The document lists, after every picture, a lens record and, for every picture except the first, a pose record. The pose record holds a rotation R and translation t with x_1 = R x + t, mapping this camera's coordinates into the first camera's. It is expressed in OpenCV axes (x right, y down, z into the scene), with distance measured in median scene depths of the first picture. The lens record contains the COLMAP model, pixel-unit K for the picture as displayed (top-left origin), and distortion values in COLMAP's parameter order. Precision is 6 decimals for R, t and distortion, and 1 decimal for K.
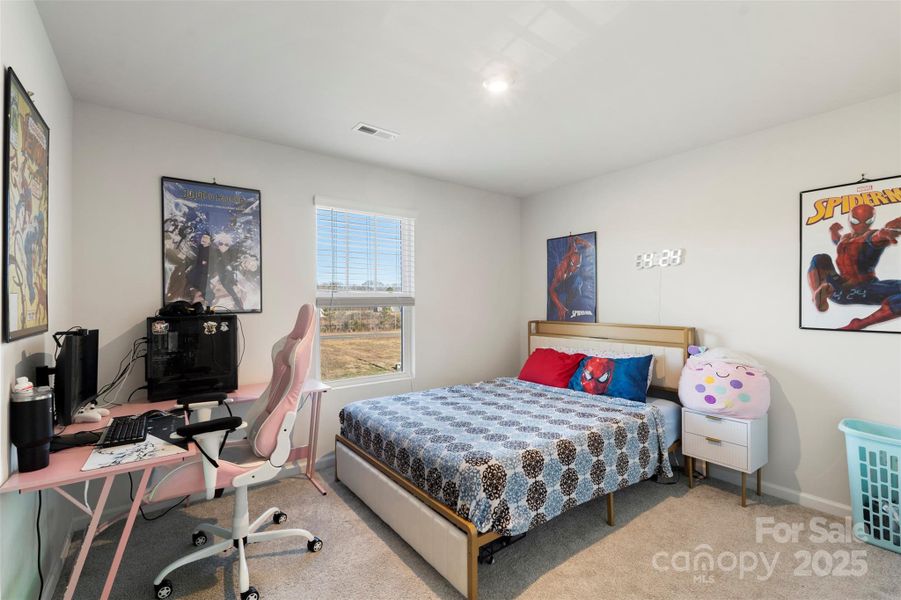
lens RADIAL K [[396.0, 0, 452.1], [0, 396.0, 300.8], [0, 0, 1]] dist [-0.000409, -0.000201]
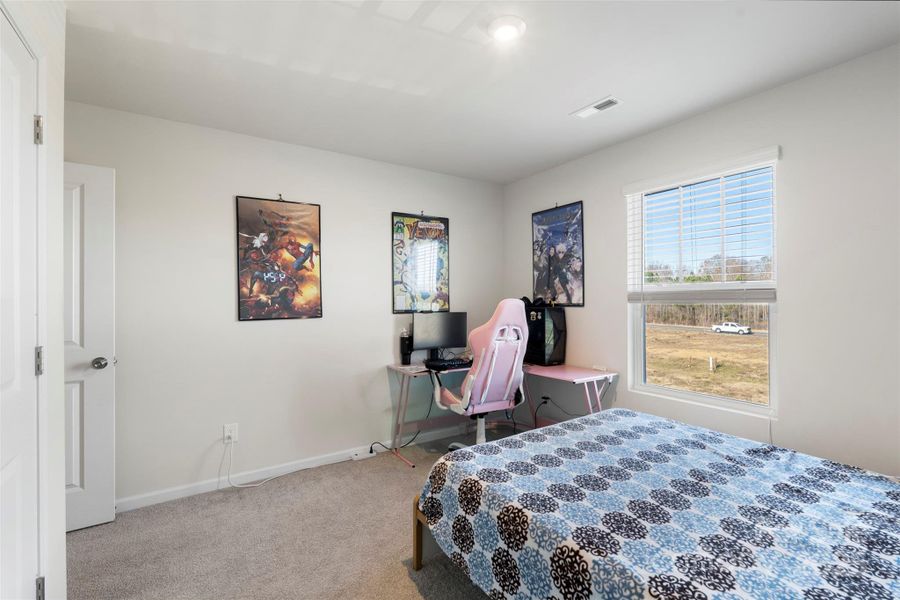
lens RADIAL K [[395.5, 0, 451.6], [0, 395.5, 300.8], [0, 0, 1]] dist [-0.000409, -0.000201]
pose [[-0.052303, 0.006714, -0.998609, 0.718398], [0.009568, 0.999935, 0.006222, 0.002895], [0.998585, -0.009229, -0.052364, 0.709605]]
